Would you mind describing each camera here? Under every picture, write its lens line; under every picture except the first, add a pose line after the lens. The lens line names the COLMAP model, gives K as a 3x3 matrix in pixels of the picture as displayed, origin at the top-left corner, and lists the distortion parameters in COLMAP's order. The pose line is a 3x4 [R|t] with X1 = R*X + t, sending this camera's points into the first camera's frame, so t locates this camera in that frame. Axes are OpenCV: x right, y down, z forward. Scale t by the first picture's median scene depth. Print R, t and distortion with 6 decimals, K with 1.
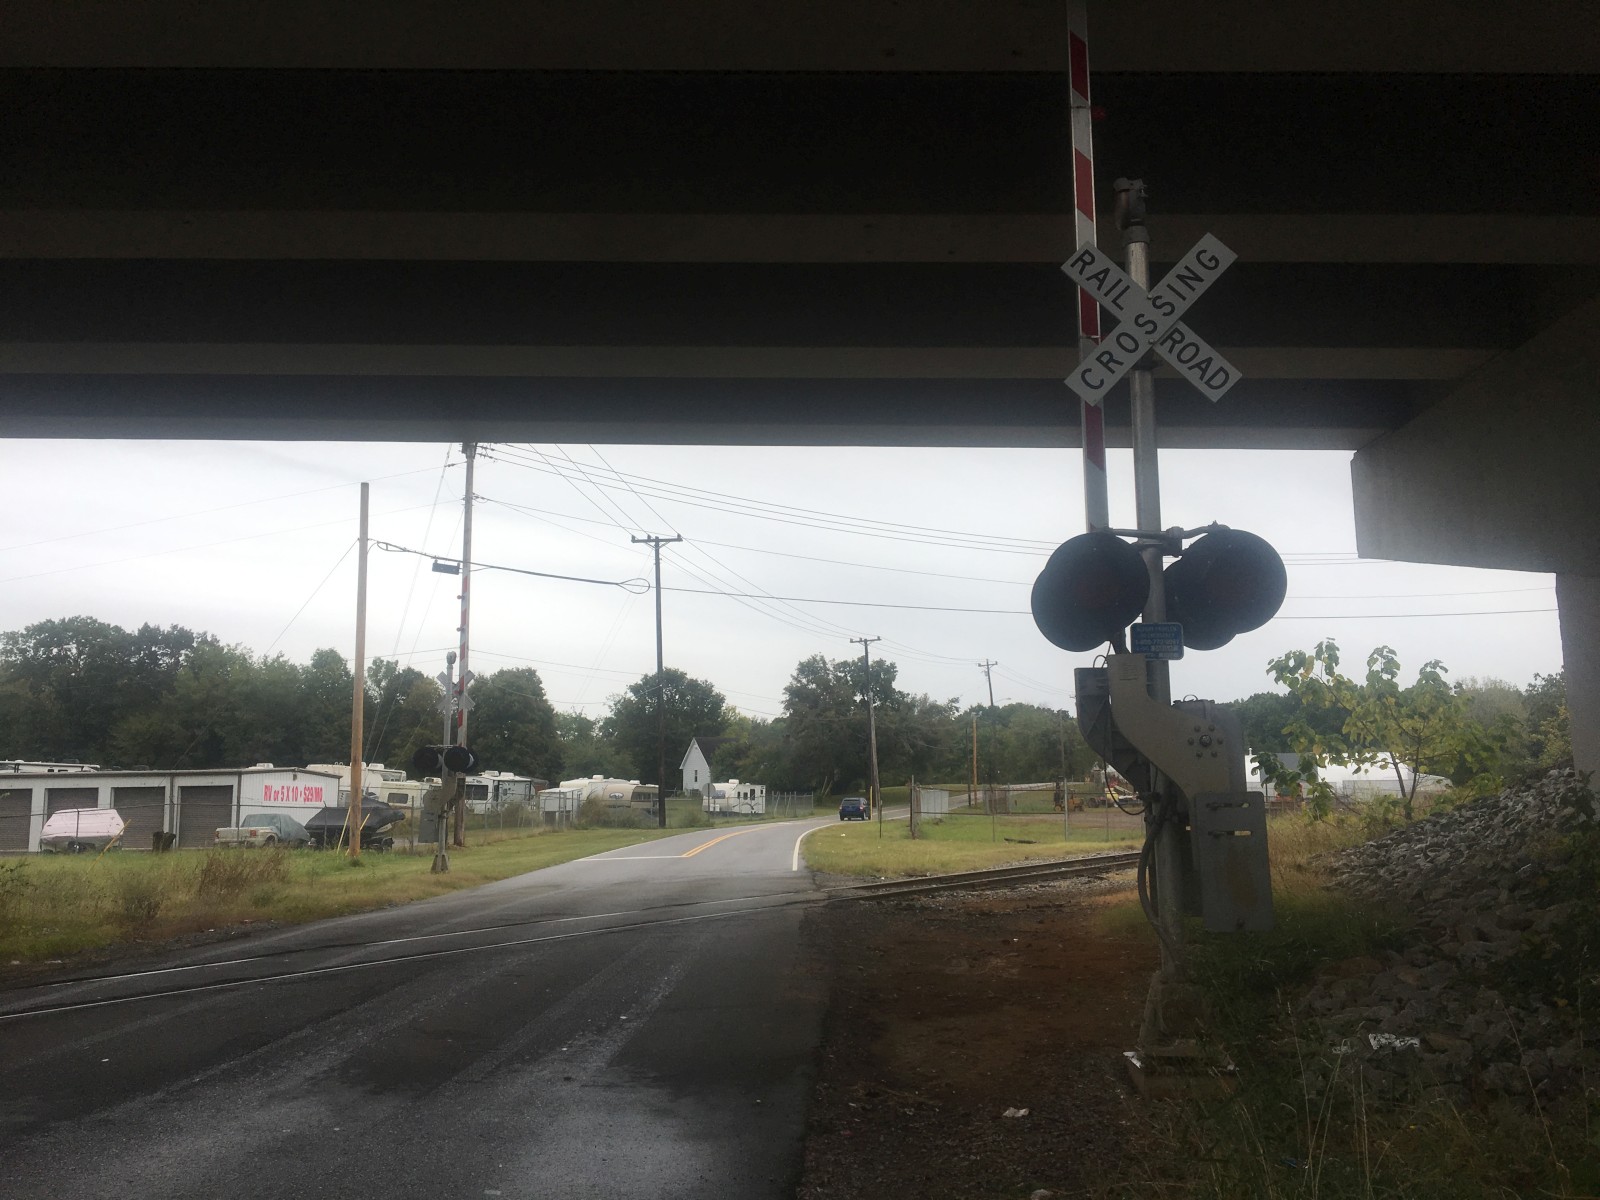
lens RADIAL K [[1340.2, 0, 788.6], [0, 1340.2, 612.8], [0, 0, 1]] dist [0.084721, -0.140416]
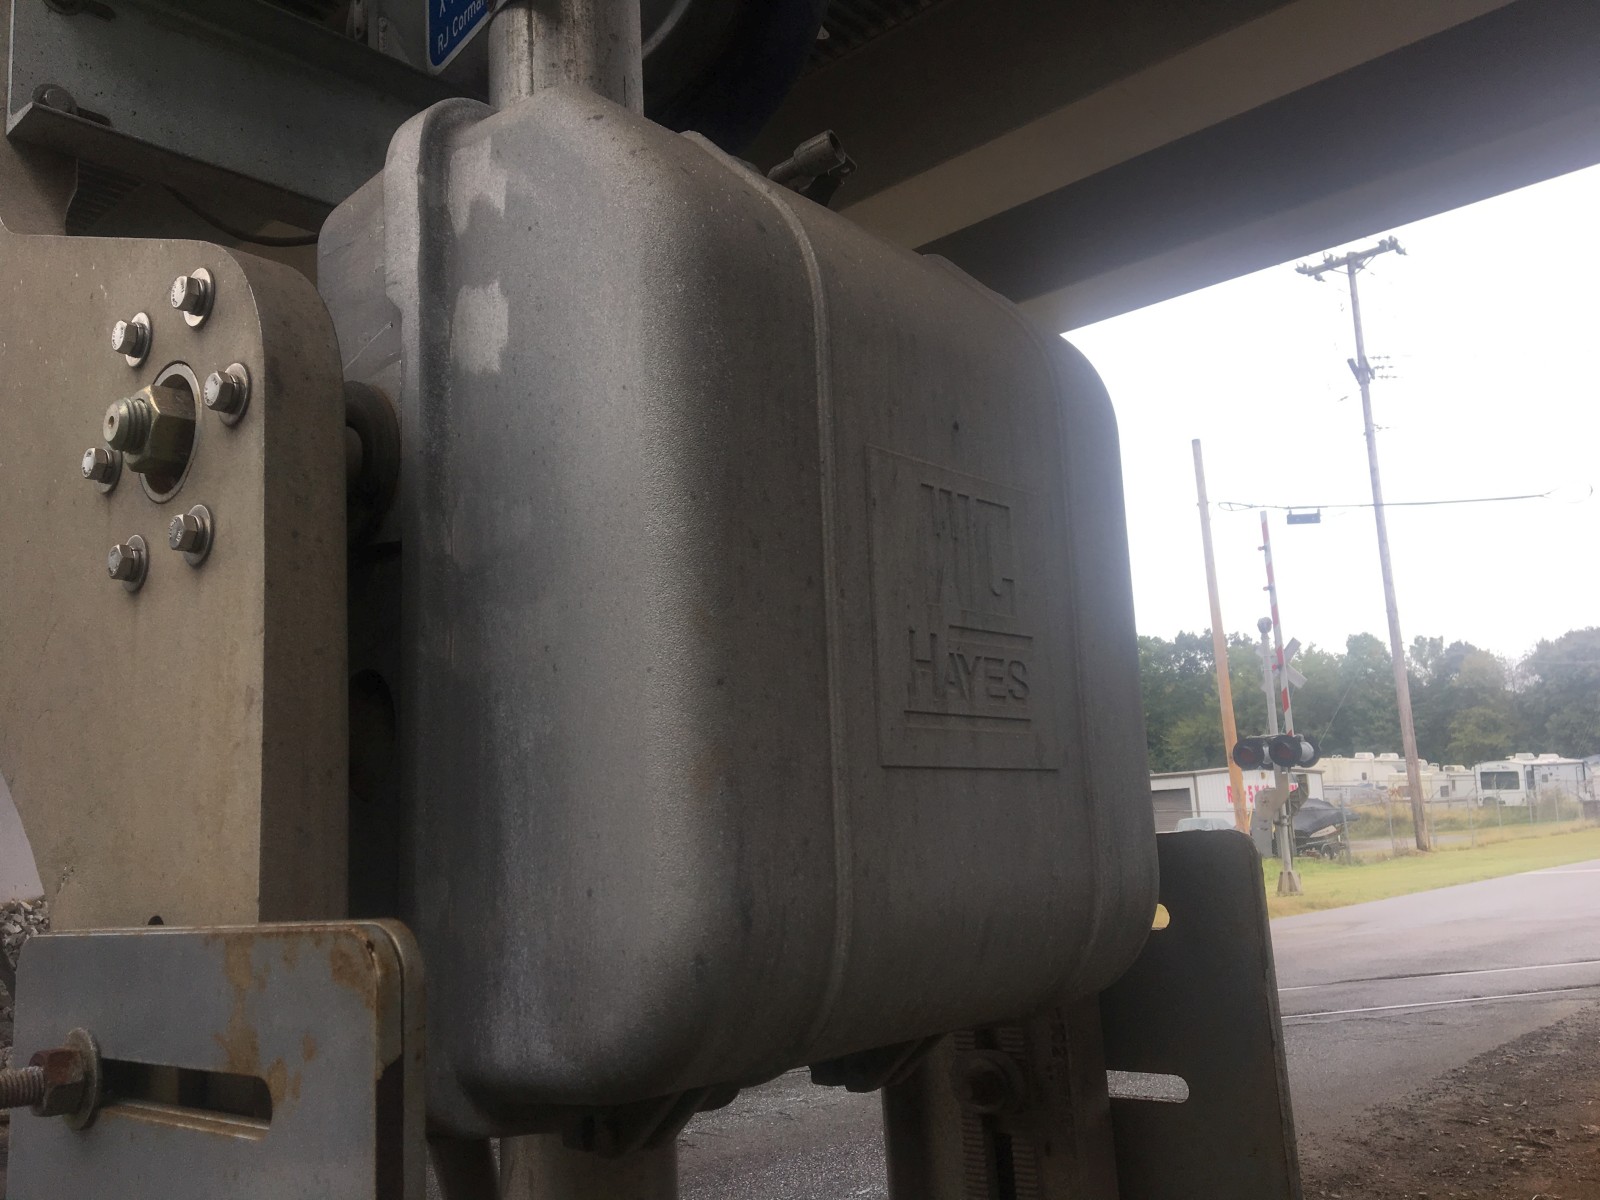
lens RADIAL K [[1340.2, 0, 783.0], [0, 1340.2, 596.5], [0, 0, 1]] dist [0.084721, -0.140416]
pose [[0.714161, -0.149822, -0.683760, 0.053922], [0.144182, 0.987364, -0.065754, 0.015973], [0.684972, -0.051627, 0.726738, 0.123483]]
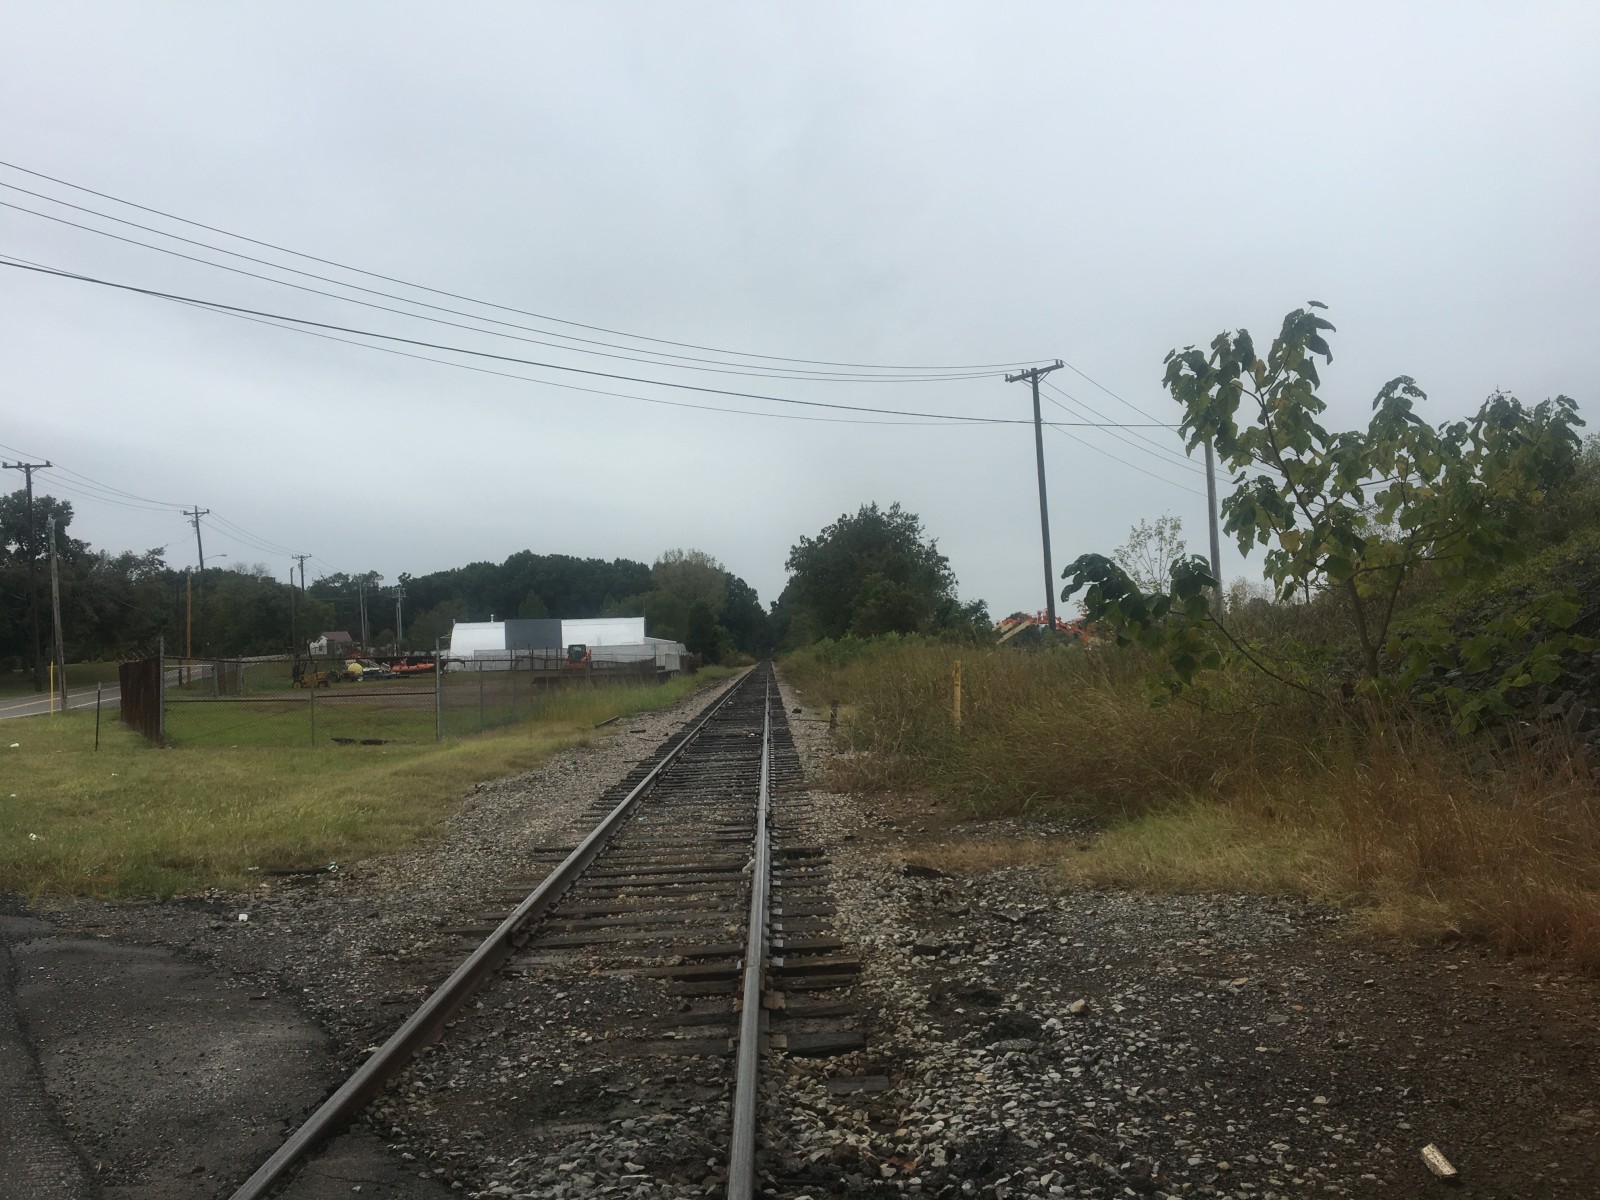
lens RADIAL K [[1340.2, 0, 797.1], [0, 1340.2, 601.9], [0, 0, 1]] dist [0.084721, -0.140416]
pose [[0.833910, 0.003784, 0.551888, -0.001003], [-0.051136, 0.996205, 0.070438, 0.045202], [-0.549527, -0.086960, 0.830938, 0.327775]]
